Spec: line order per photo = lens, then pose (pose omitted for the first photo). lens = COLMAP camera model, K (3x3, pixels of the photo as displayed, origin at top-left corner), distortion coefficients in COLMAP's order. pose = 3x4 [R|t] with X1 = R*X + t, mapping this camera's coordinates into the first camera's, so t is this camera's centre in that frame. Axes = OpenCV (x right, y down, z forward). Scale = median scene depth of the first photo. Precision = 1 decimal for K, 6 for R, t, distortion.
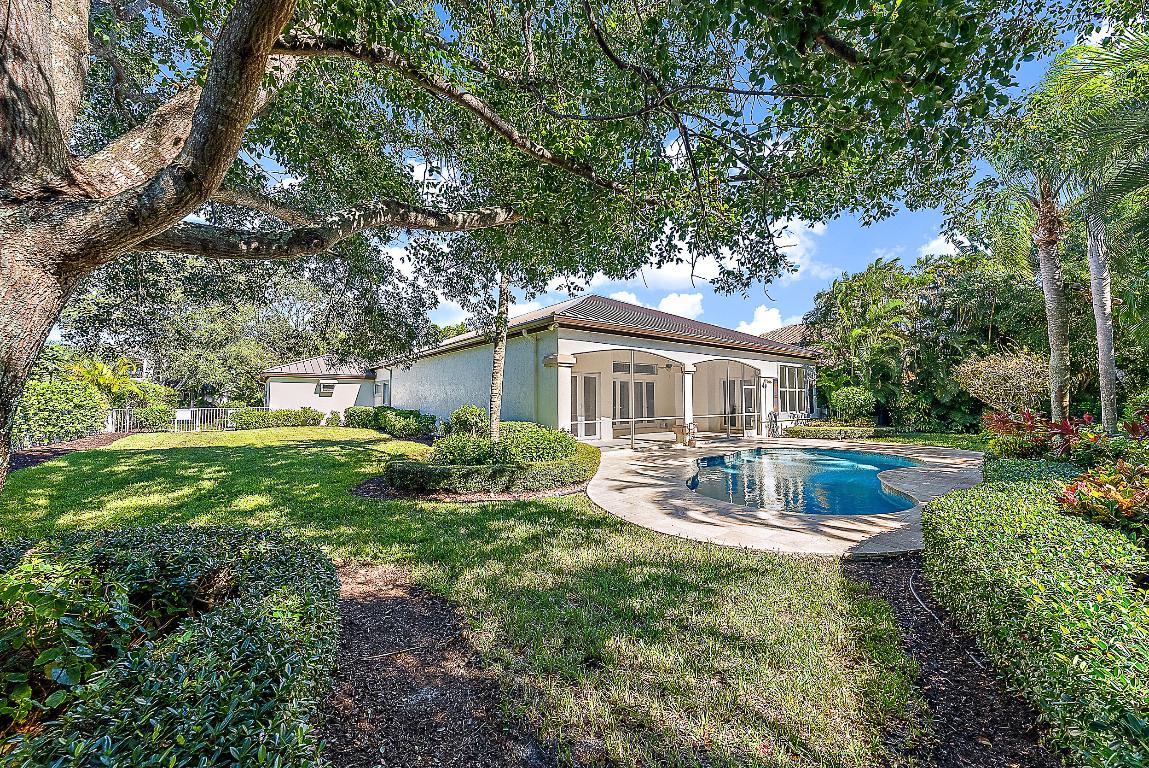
lens RADIAL K [[428.3, 0, 574.5], [0, 428.3, 384.0], [0, 0, 1]] dist [-0.000696, -0.000225]
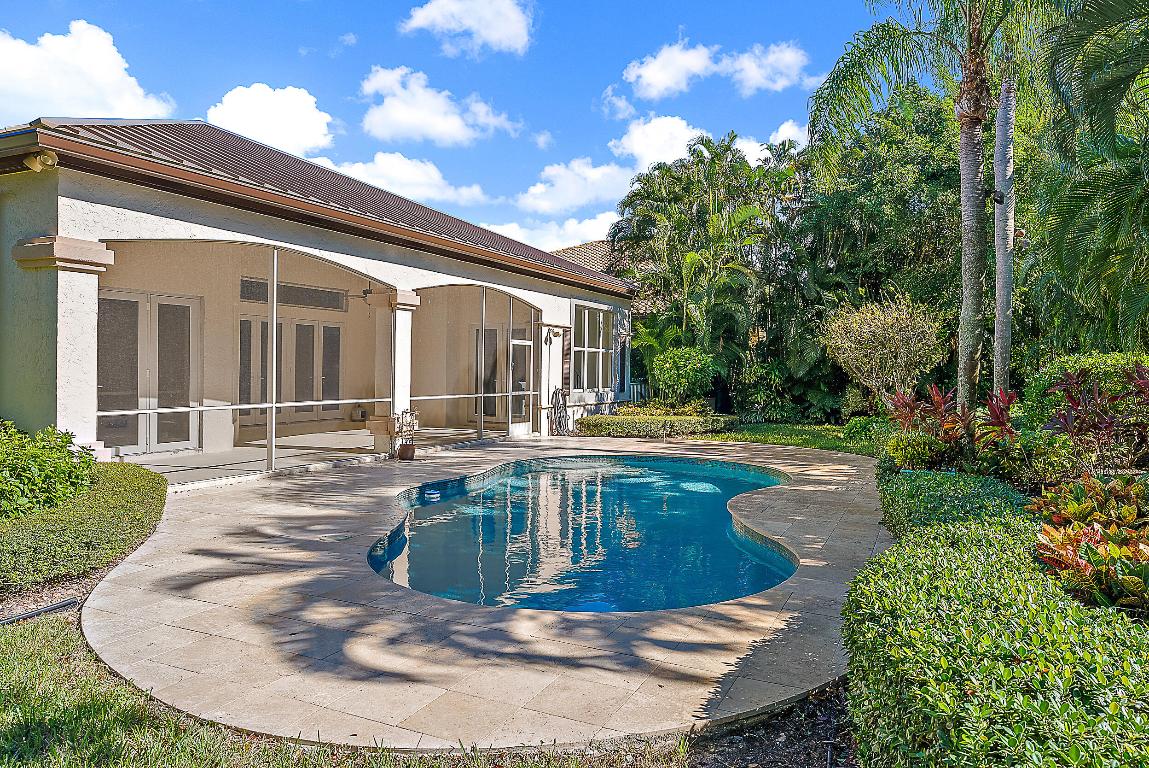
lens RADIAL K [[765.4, 0, 574.5], [0, 765.4, 384.0], [0, 0, 1]] dist [-0.004835, -0.001726]
pose [[0.900917, 0.009149, 0.433894, 0.064902], [-0.034949, 0.998060, 0.051522, 0.008560], [-0.432581, -0.061582, 0.899490, 0.132854]]
